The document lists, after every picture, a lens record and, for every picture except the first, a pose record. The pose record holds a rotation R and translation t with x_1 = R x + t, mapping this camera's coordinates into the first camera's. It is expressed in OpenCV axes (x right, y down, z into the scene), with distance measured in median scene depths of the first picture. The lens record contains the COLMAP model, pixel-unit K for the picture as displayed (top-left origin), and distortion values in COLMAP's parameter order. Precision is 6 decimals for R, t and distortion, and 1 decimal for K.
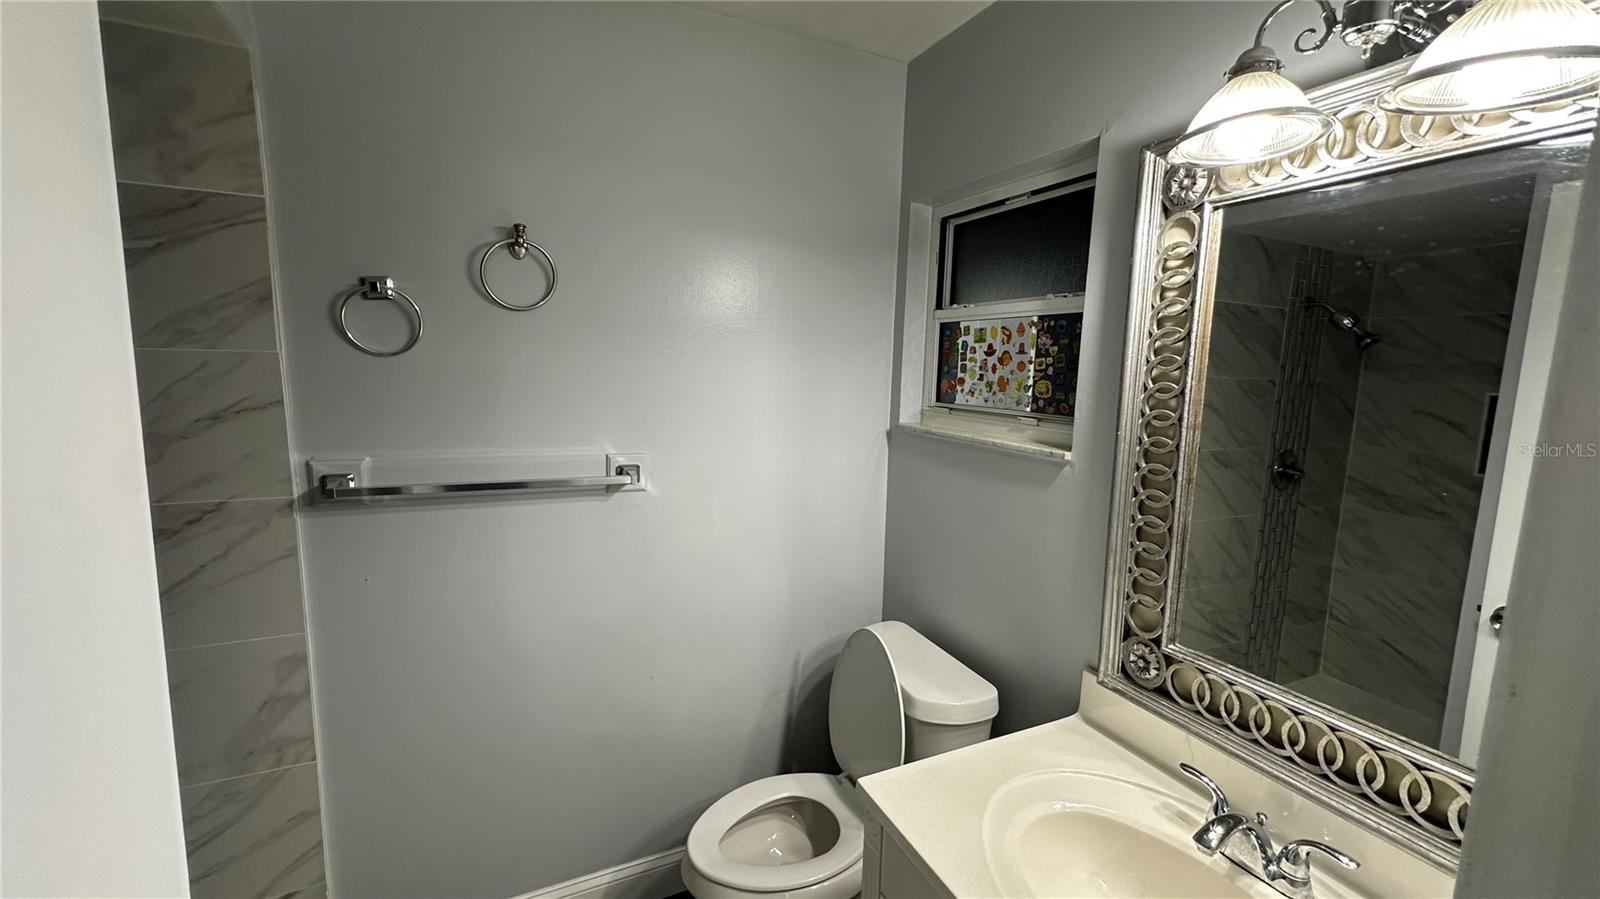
lens RADIAL K [[639.7, 0, 803.2], [0, 639.7, 445.9], [0, 0, 1]] dist [-0.001823, 0.000437]
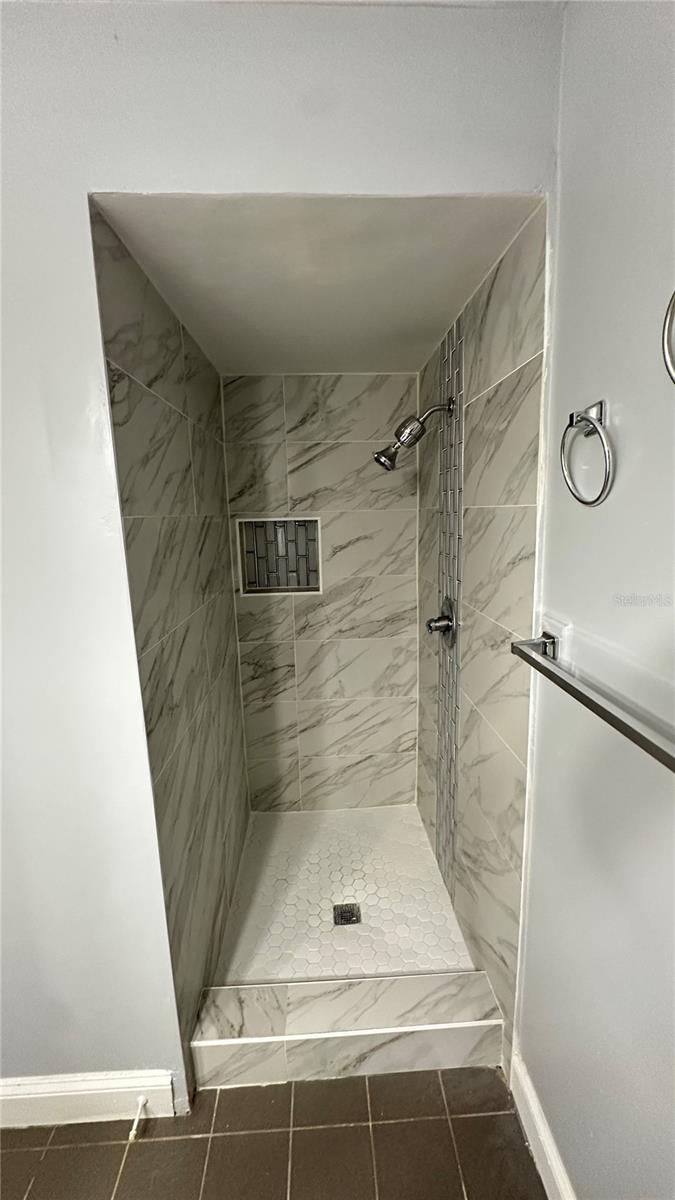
lens RADIAL K [[479.8, 0, 342.1], [0, 479.8, 601.7], [0, 0, 1]] dist [-0.001823, 0.000437]
pose [[-0.387418, 0.160902, -0.907754, 0.032442], [-0.108214, 0.969908, 0.218103, -0.126383], [0.915531, 0.182729, -0.358348, 0.984943]]
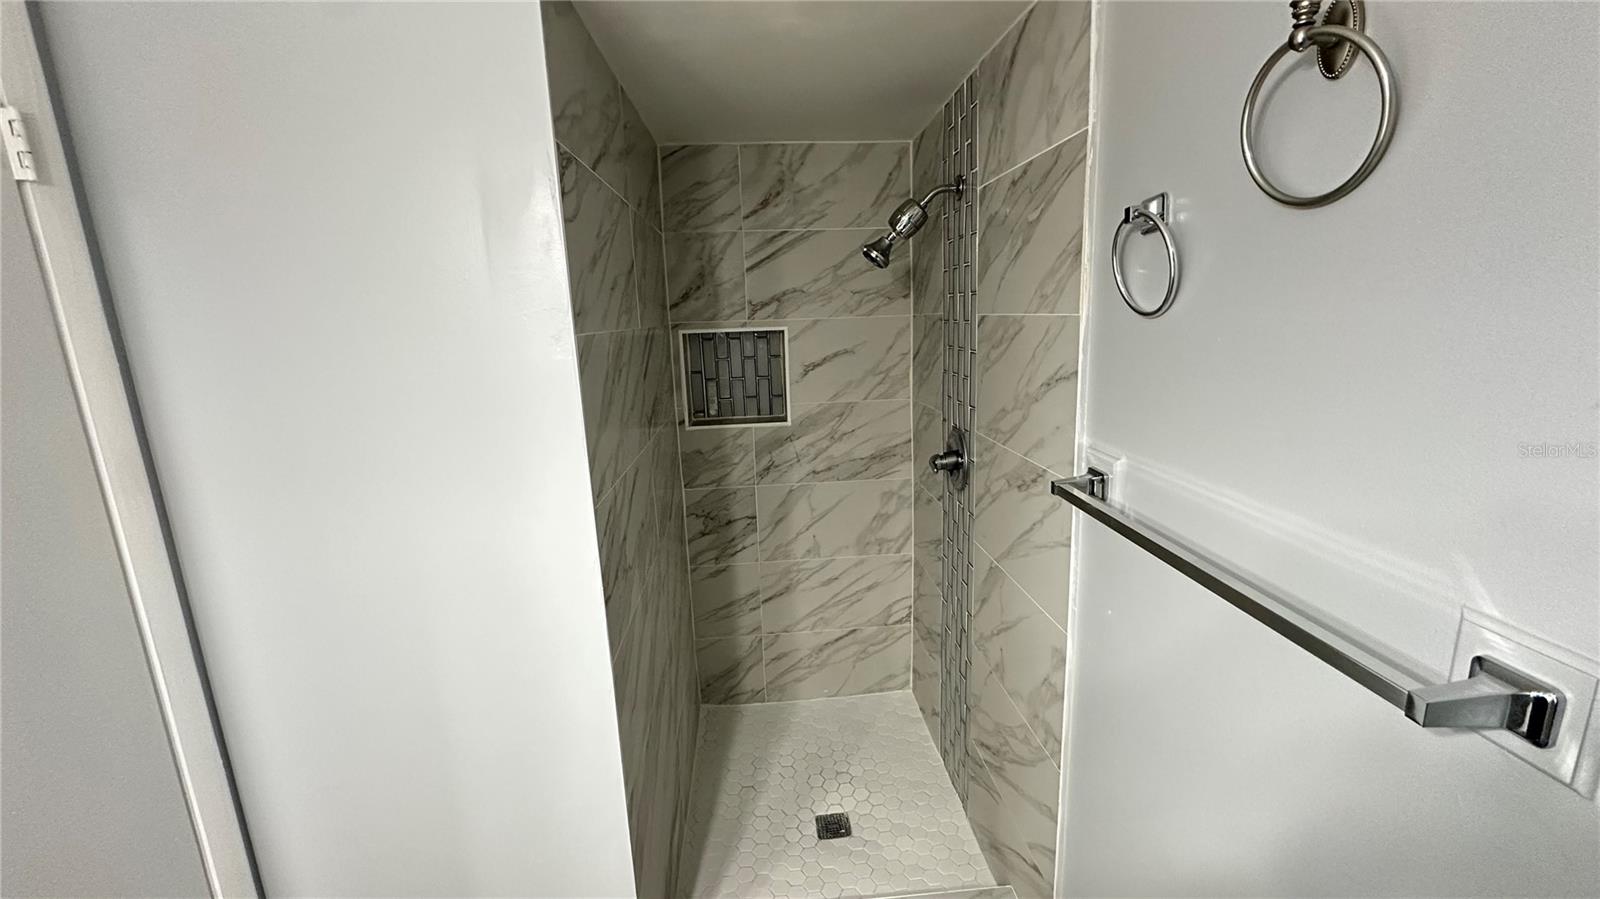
lens RADIAL K [[639.7, 0, 803.2], [0, 639.7, 445.9], [0, 0, 1]] dist [-0.001823, 0.000437]
pose [[-0.364206, 0.183314, -0.913099, 0.124898], [-0.098646, 0.967329, 0.233547, -0.135843], [0.926079, 0.175133, -0.334224, 0.941892]]
